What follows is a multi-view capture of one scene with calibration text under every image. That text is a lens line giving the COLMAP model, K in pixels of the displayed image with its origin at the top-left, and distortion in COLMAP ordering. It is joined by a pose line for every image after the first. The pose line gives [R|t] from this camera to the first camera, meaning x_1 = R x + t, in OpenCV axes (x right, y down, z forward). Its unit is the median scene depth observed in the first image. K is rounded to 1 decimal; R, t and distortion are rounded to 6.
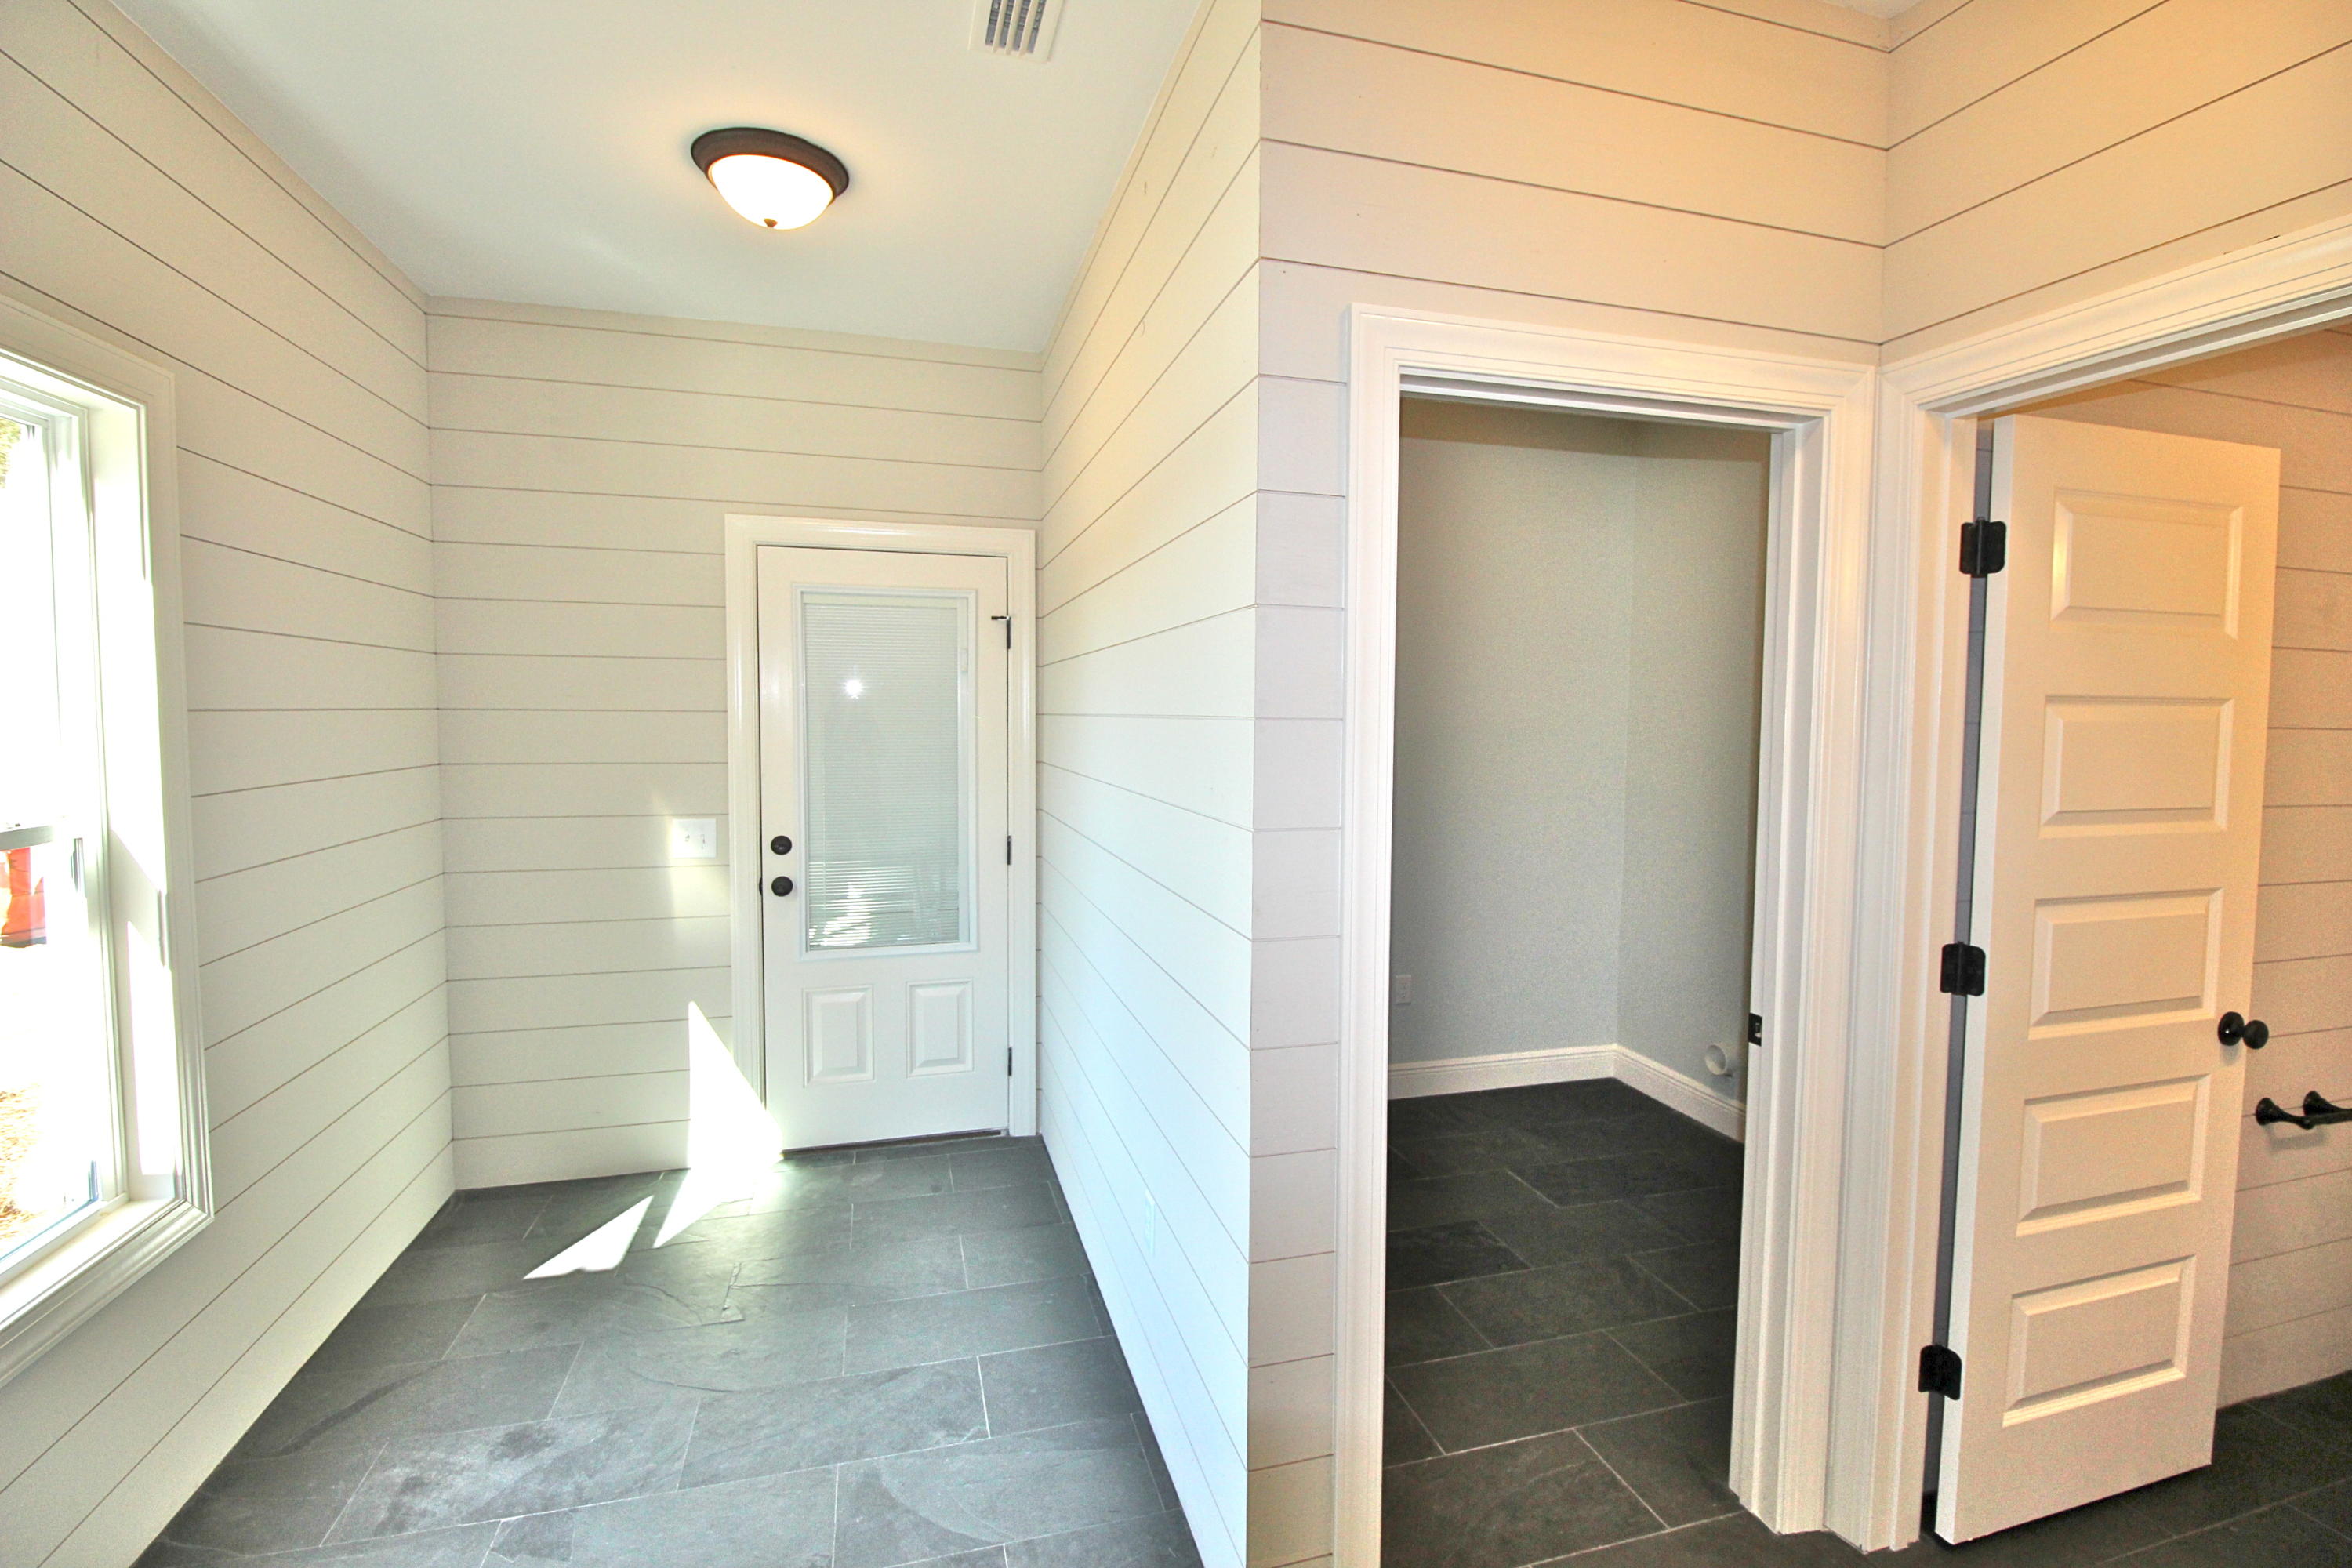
lens RADIAL K [[1079.7, 0, 1194.4], [0, 1079.7, 783.8], [0, 0, 1]] dist [-0.003876, -0.009476]
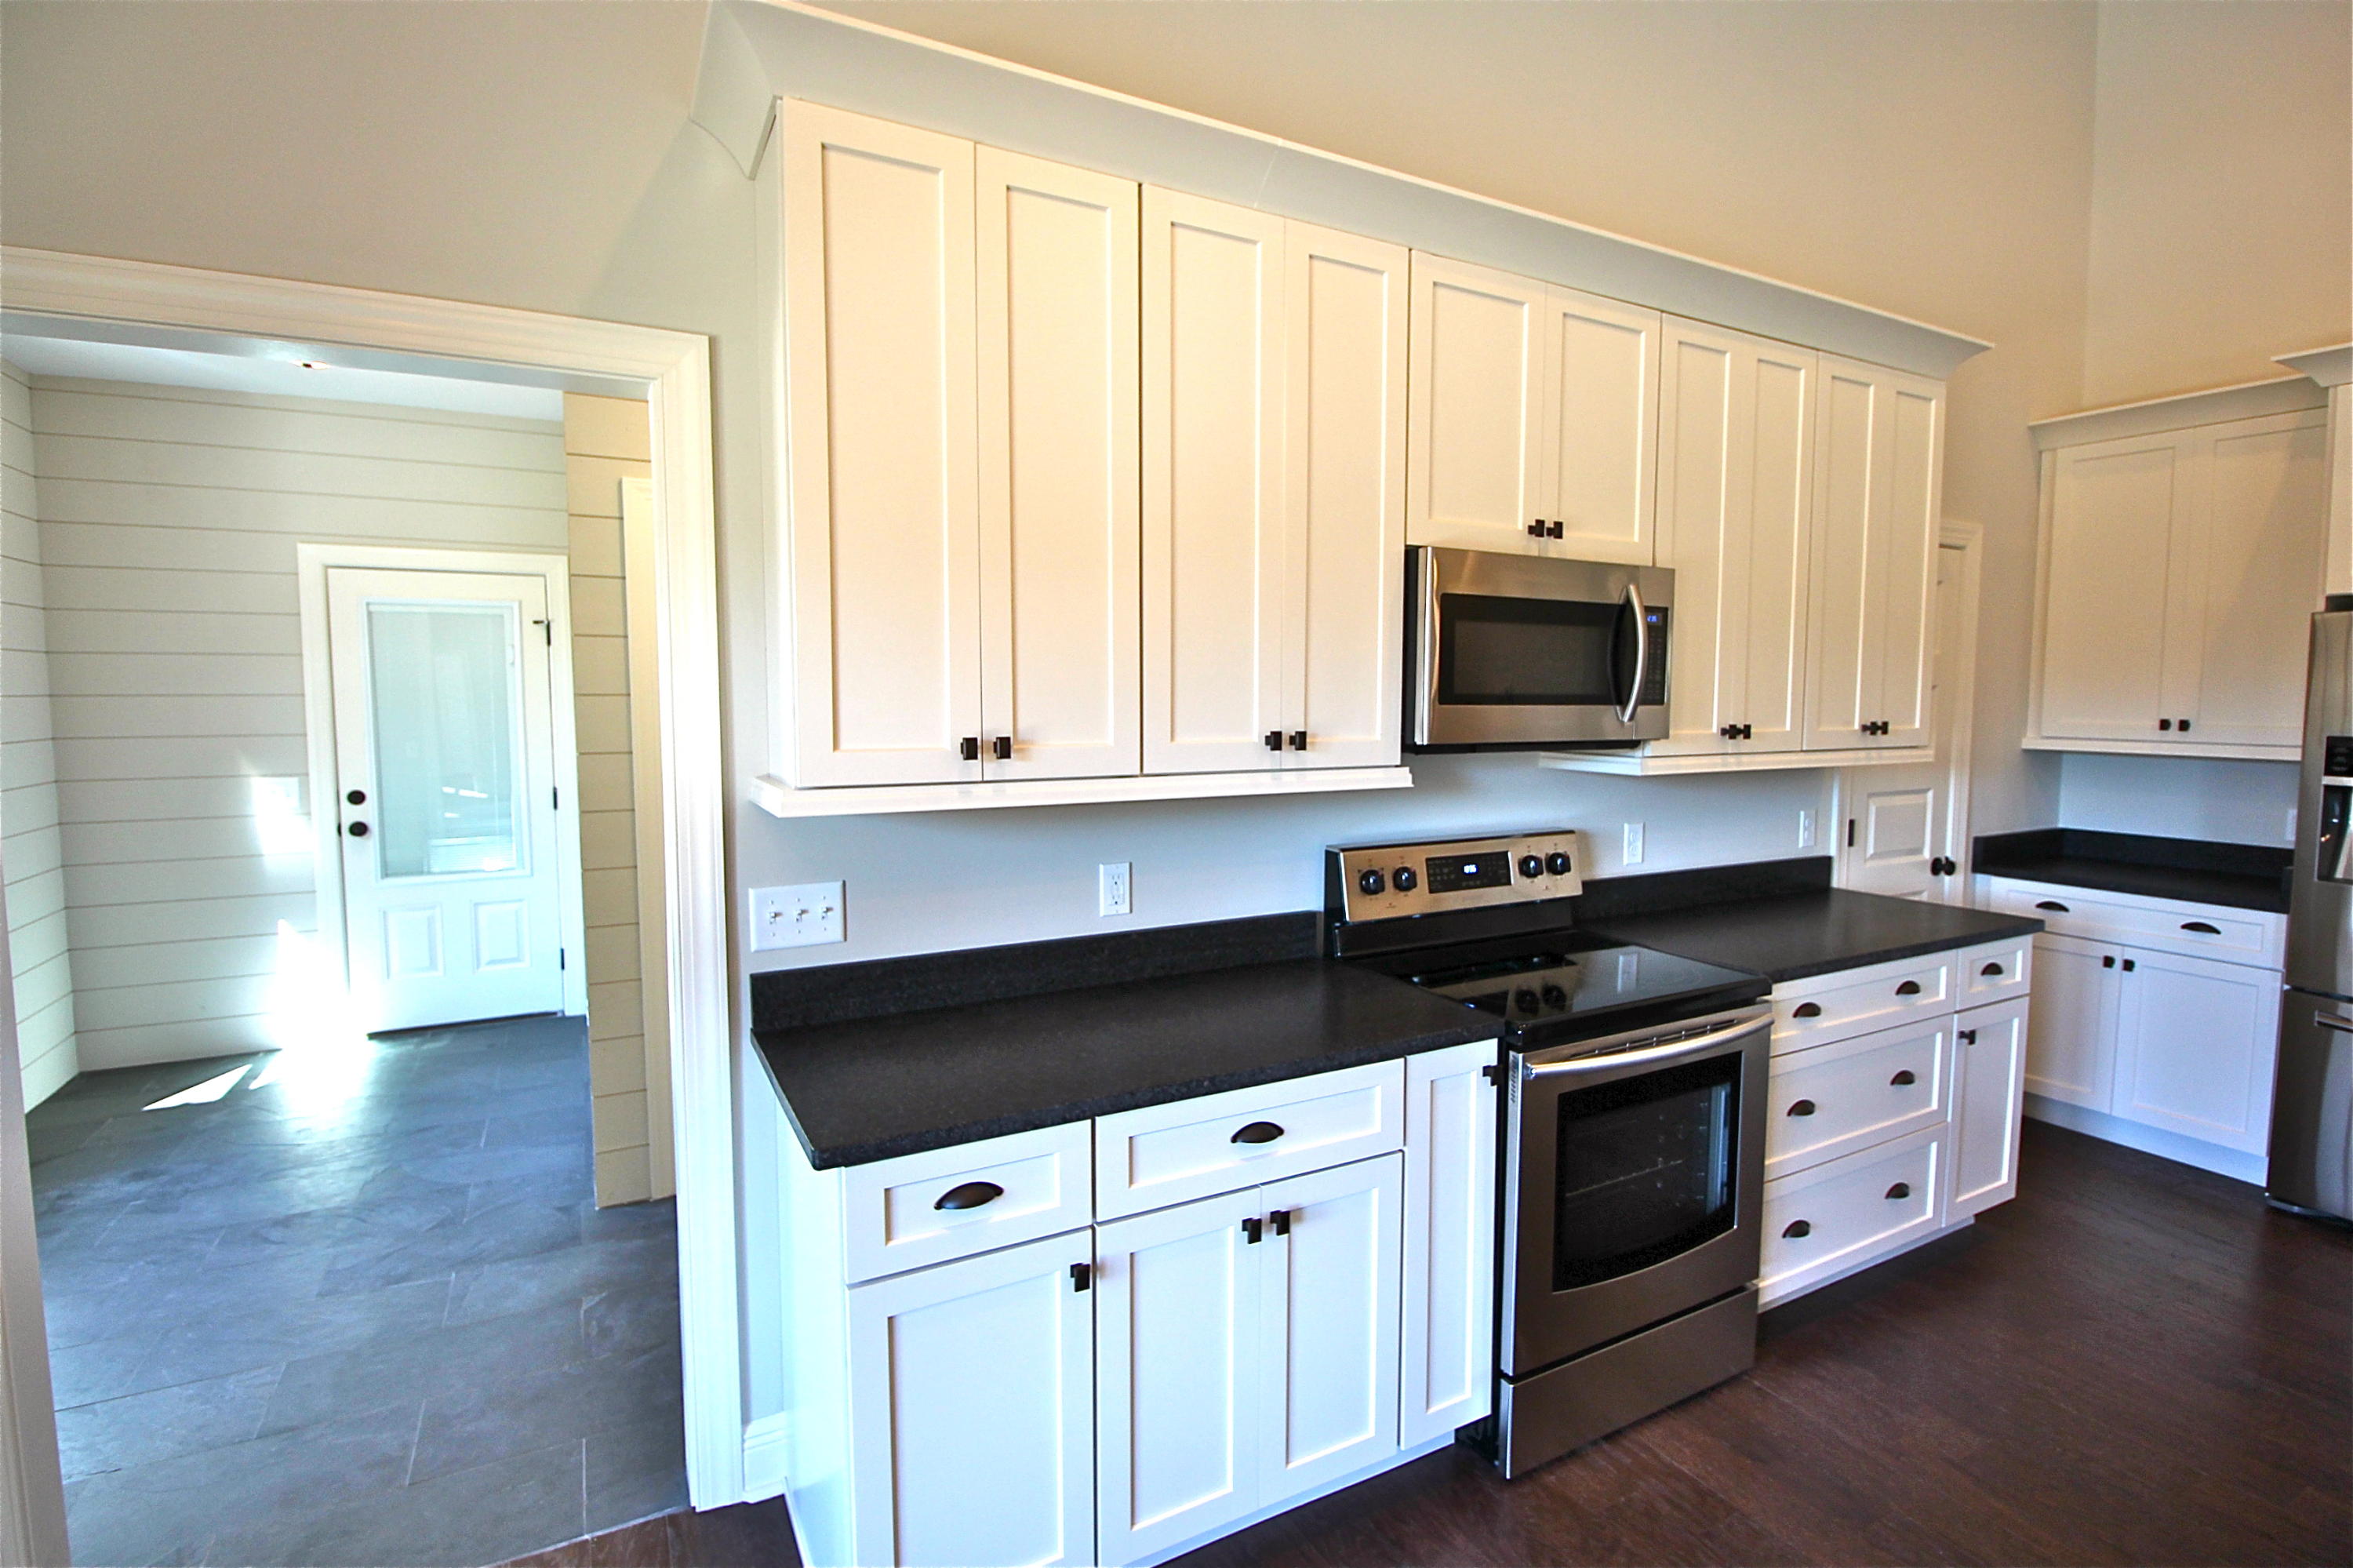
lens RADIAL K [[1080.2, 0, 1155.7], [0, 1080.2, 781.6], [0, 0, 1]] dist [-0.003876, -0.009476]
pose [[0.977560, -0.025708, 0.209083, 0.293122], [0.022217, 0.999572, 0.019026, 0.034966], [-0.209483, -0.013954, 0.977713, -0.477153]]
